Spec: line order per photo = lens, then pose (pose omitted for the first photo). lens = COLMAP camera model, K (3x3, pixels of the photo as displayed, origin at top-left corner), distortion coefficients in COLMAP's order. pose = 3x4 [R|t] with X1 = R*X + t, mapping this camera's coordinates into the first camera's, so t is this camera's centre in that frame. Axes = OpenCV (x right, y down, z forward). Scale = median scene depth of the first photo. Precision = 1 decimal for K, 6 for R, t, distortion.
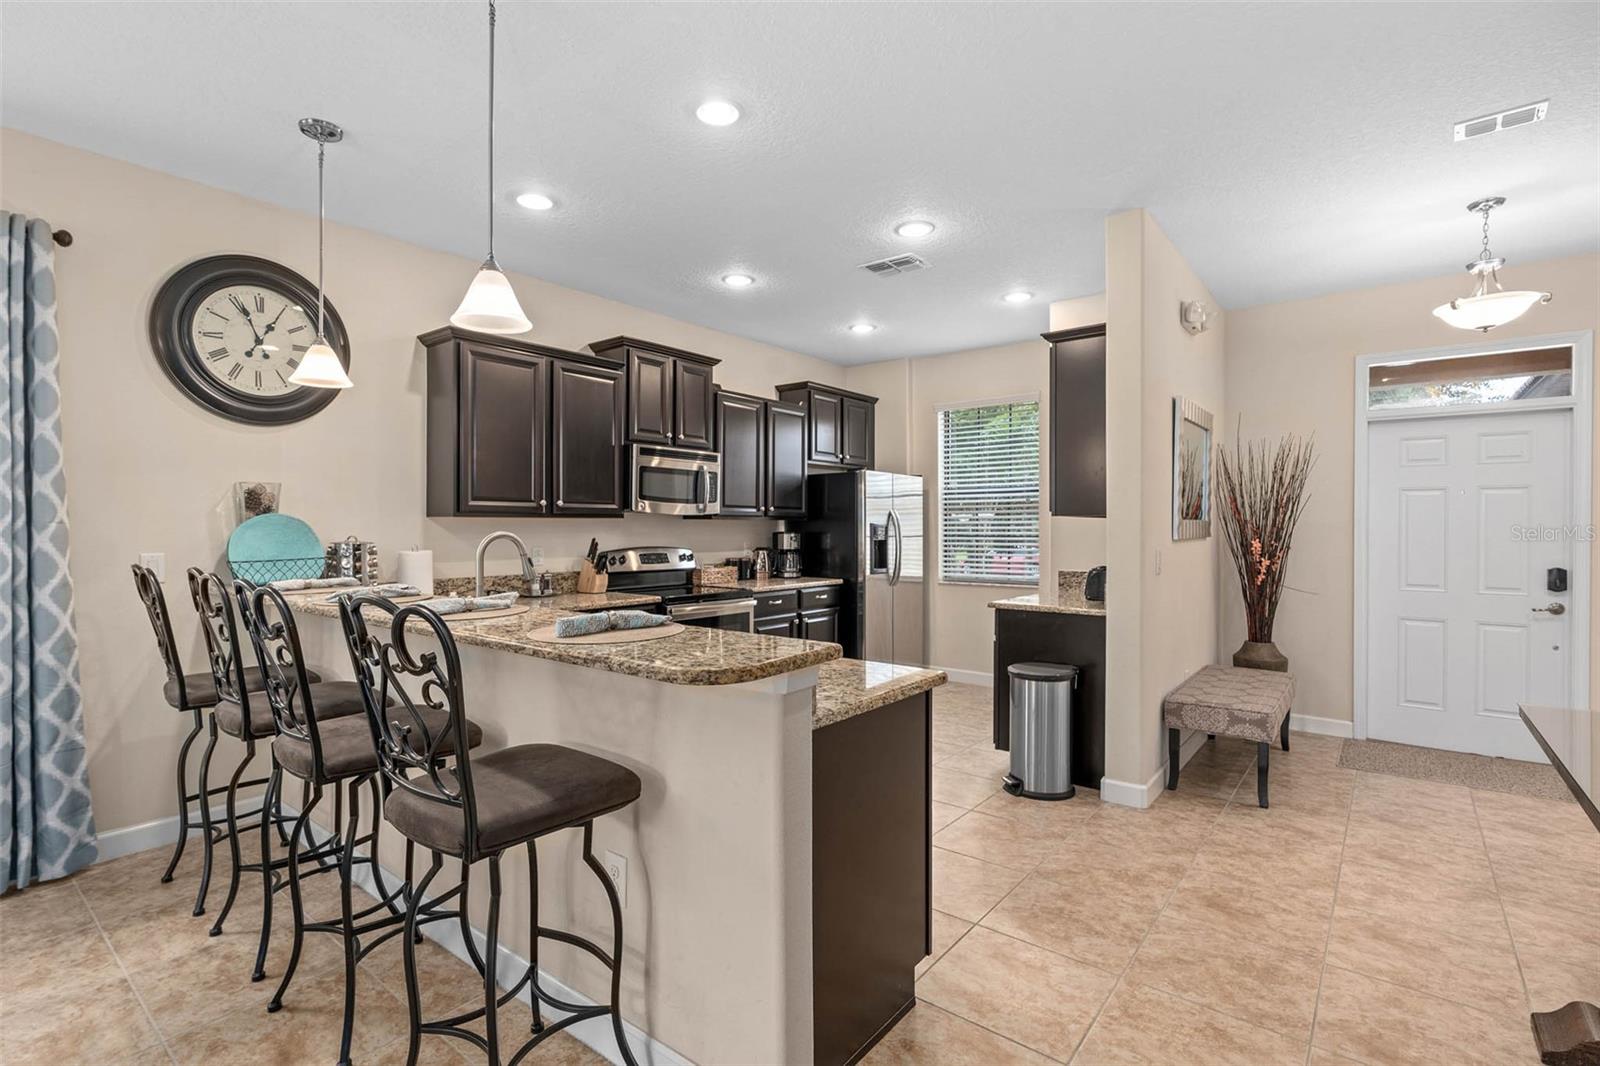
lens RADIAL K [[788.2, 0, 799.7], [0, 788.2, 533.7], [0, 0, 1]] dist [-0.005416, 0.000519]
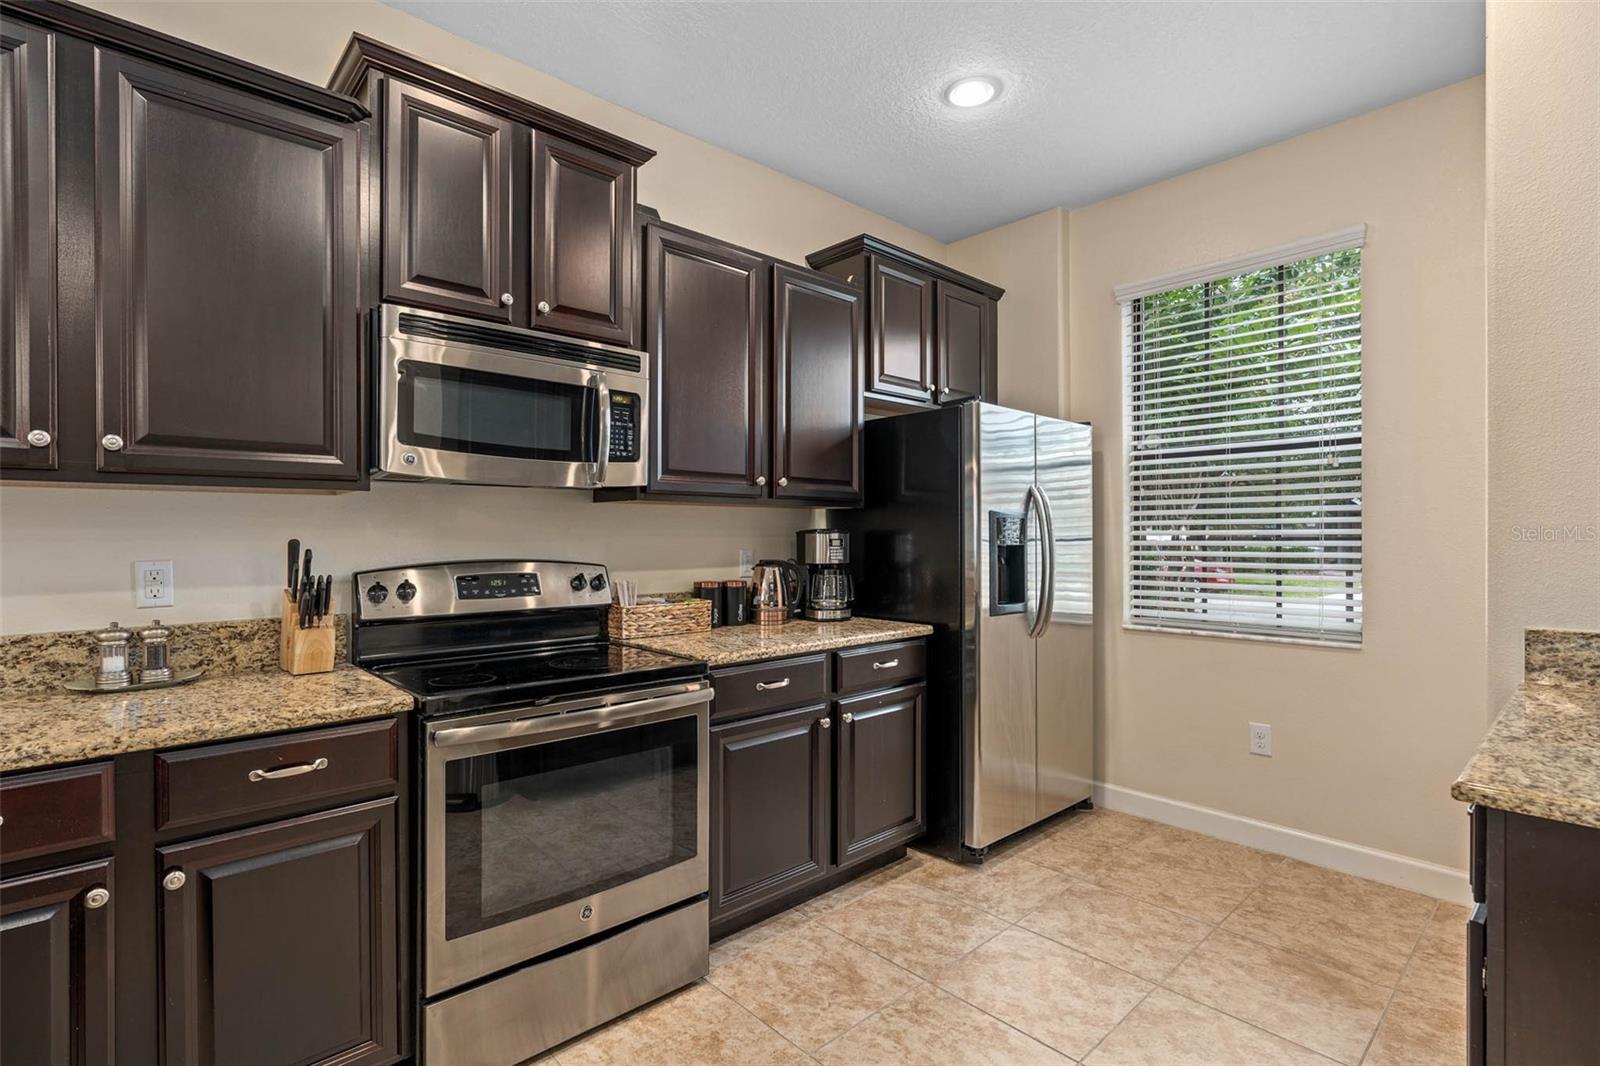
lens RADIAL K [[788.2, 0, 787.7], [0, 788.2, 531.8], [0, 0, 1]] dist [-0.005416, 0.000519]
pose [[0.987276, -0.002331, -0.158998, 0.044192], [0.000637, 0.999943, -0.010703, 0.004590], [0.159014, 0.010466, 0.987221, 0.506393]]
